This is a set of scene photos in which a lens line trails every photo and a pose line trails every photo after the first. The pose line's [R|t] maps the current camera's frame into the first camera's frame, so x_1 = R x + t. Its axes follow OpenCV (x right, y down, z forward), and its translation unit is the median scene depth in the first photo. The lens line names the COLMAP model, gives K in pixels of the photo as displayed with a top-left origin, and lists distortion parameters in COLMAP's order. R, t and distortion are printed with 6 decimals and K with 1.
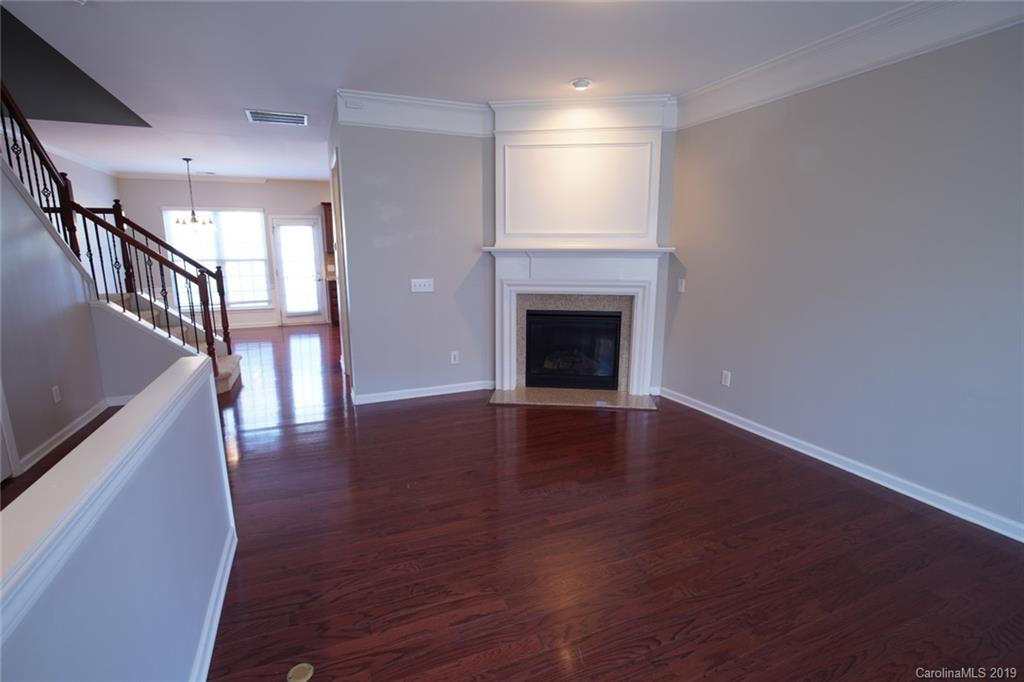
lens RADIAL K [[472.2, 0, 504.4], [0, 472.2, 343.2], [0, 0, 1]] dist [-0.039128, 0.007979]
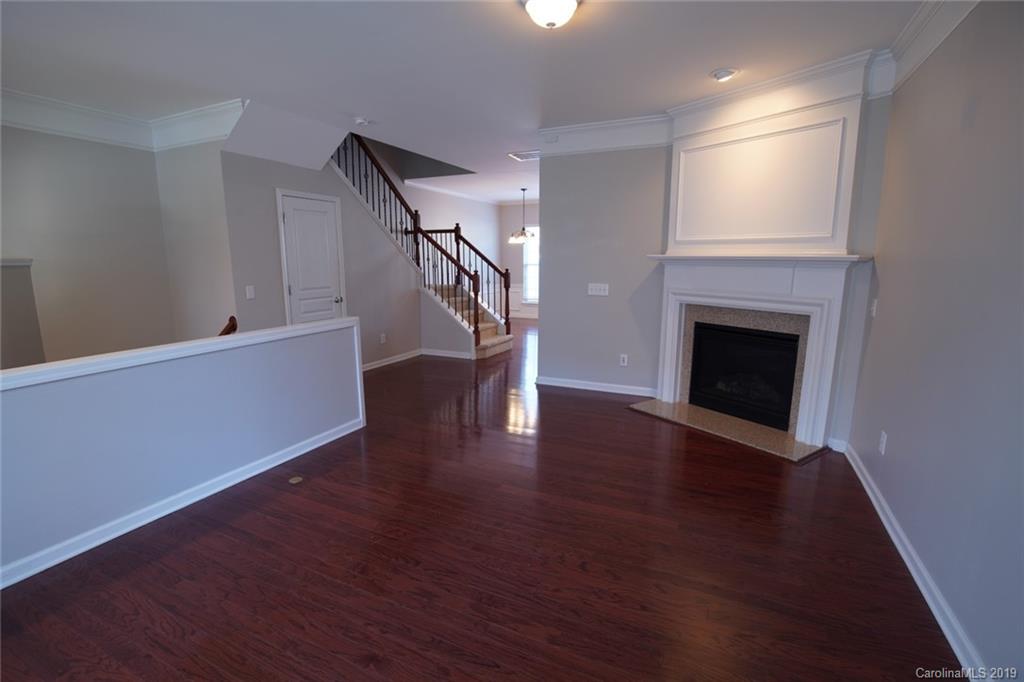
lens RADIAL K [[472.2, 0, 504.4], [0, 472.2, 343.2], [0, 0, 1]] dist [-0.039128, 0.007979]
pose [[0.663468, 0.132804, -0.736324, 0.488501], [-0.144891, 0.988297, 0.047696, -0.018015], [0.734041, 0.075042, 0.674946, 0.097077]]
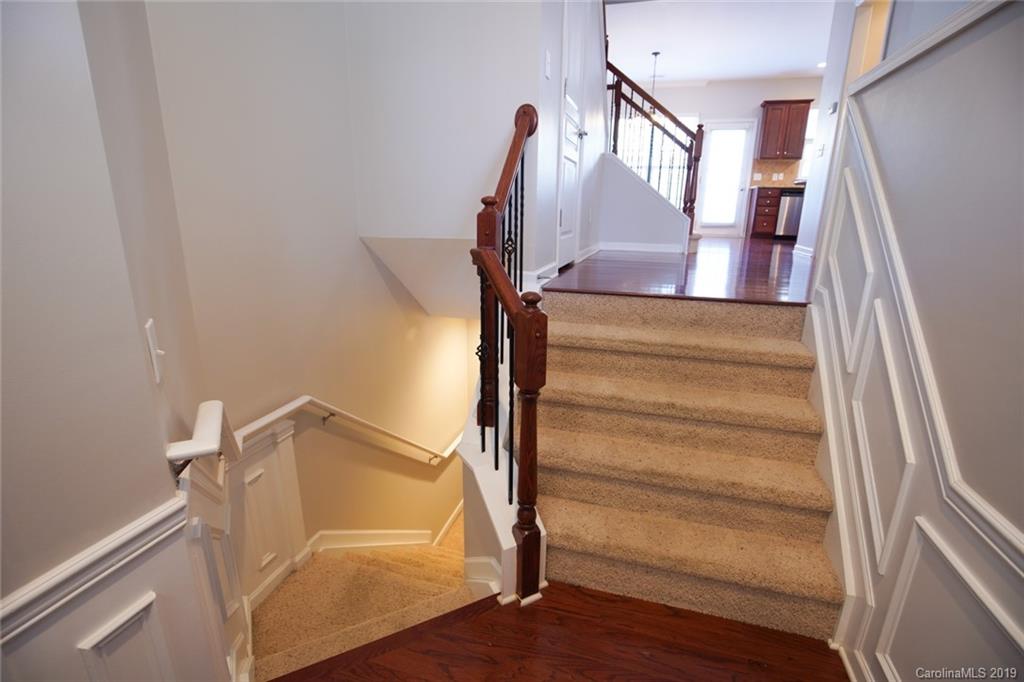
lens RADIAL K [[472.2, 0, 504.4], [0, 472.2, 343.2], [0, 0, 1]] dist [-0.039128, 0.007979]
pose [[0.769706, 0.184376, -0.611194, -0.264250], [-0.138543, 0.982812, 0.122006, 0.238680], [0.623184, -0.009232, 0.782021, -0.063835]]
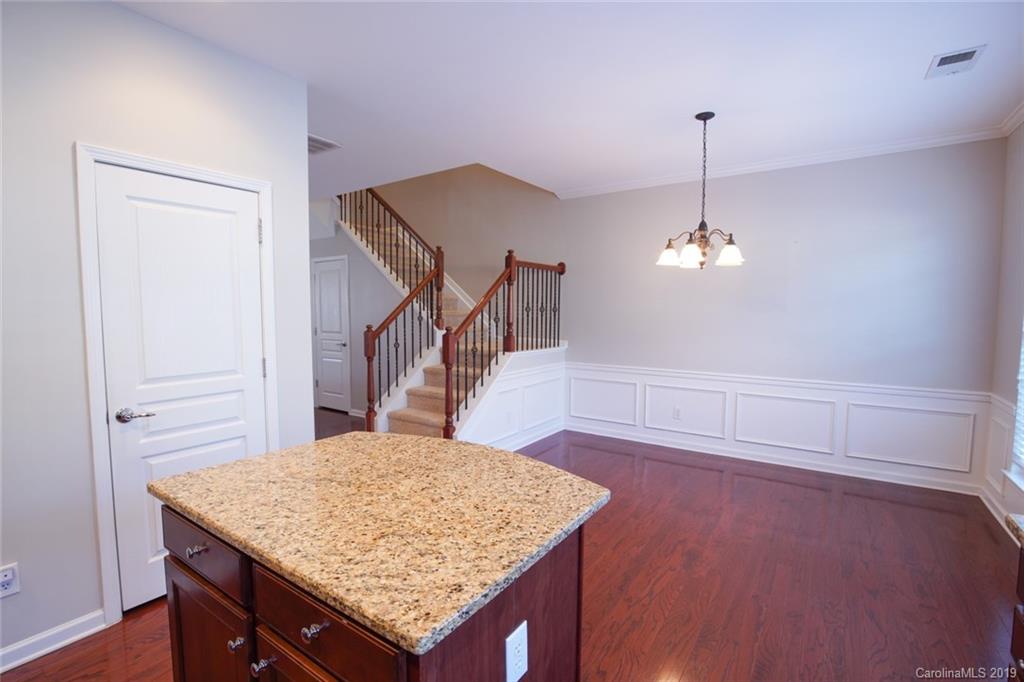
lens RADIAL K [[472.2, 0, 504.4], [0, 472.2, 343.2], [0, 0, 1]] dist [-0.039128, 0.007979]
pose [[-0.844227, 0.039943, -0.534495, -0.345275], [-0.103471, 0.966316, 0.235644, -0.372392], [0.525903, 0.254242, -0.811657, 1.908618]]
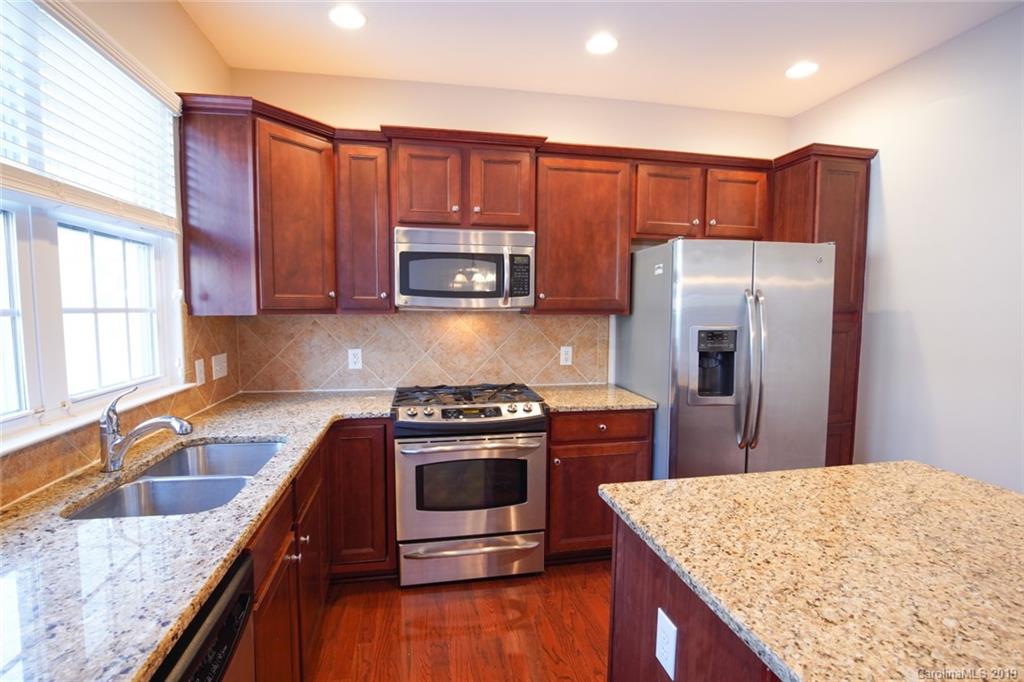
lens RADIAL K [[472.2, 0, 504.4], [0, 472.2, 343.2], [0, 0, 1]] dist [-0.039128, 0.007979]
pose [[0.204131, -0.069146, 0.976499, -0.694679], [0.185445, 0.982172, 0.030782, -0.342919], [-0.961218, 0.174803, 0.213315, 1.770340]]
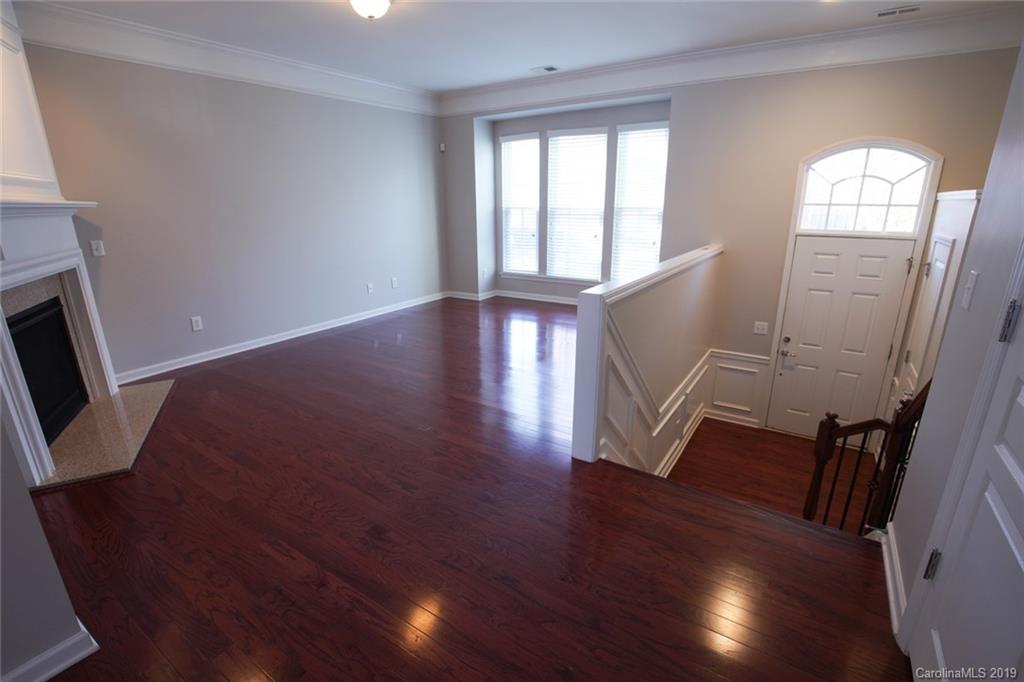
lens RADIAL K [[472.2, 0, 504.4], [0, 472.2, 343.2], [0, 0, 1]] dist [-0.039128, 0.007979]
pose [[-0.552980, -0.234600, 0.799485, -0.669278], [0.171601, 0.906903, 0.384812, -0.148488], [-0.815332, 0.349986, -0.461241, 0.787000]]
